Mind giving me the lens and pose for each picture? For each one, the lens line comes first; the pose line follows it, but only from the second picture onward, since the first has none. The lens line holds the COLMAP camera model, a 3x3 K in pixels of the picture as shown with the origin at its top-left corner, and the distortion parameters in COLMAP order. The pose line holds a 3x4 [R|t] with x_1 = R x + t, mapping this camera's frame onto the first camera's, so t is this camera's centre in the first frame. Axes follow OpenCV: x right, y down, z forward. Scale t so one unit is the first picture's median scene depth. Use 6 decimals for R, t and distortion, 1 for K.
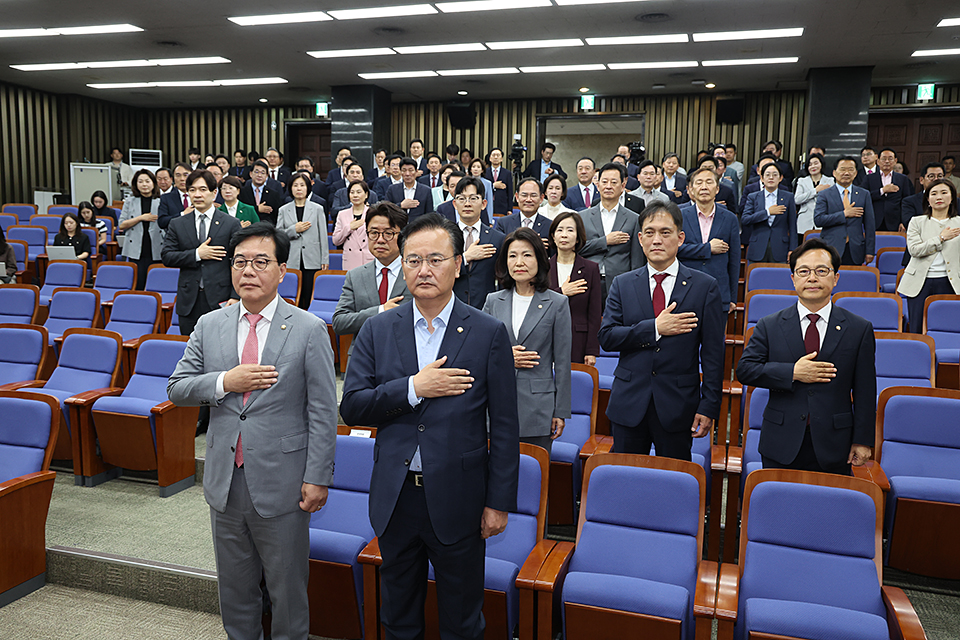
lens RADIAL K [[840.2, 0, 480.0], [0, 840.2, 320.0], [0, 0, 1]] dist [-0.008023, 0.015664]
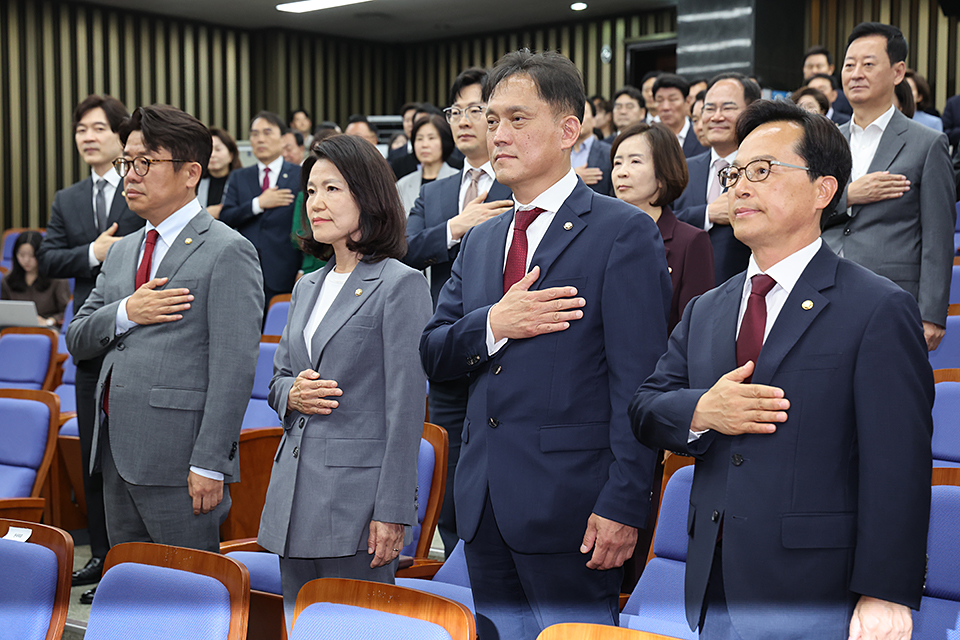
lens RADIAL K [[1680.5, 0, 480.0], [0, 1680.5, 320.0], [0, 0, 1]] dist [0.342792, -0.001668]
pose [[0.893148, -0.011079, -0.449627, 0.425729], [-0.028743, 0.996247, -0.081644, 0.058141], [0.448844, 0.085844, 0.889477, 0.115140]]
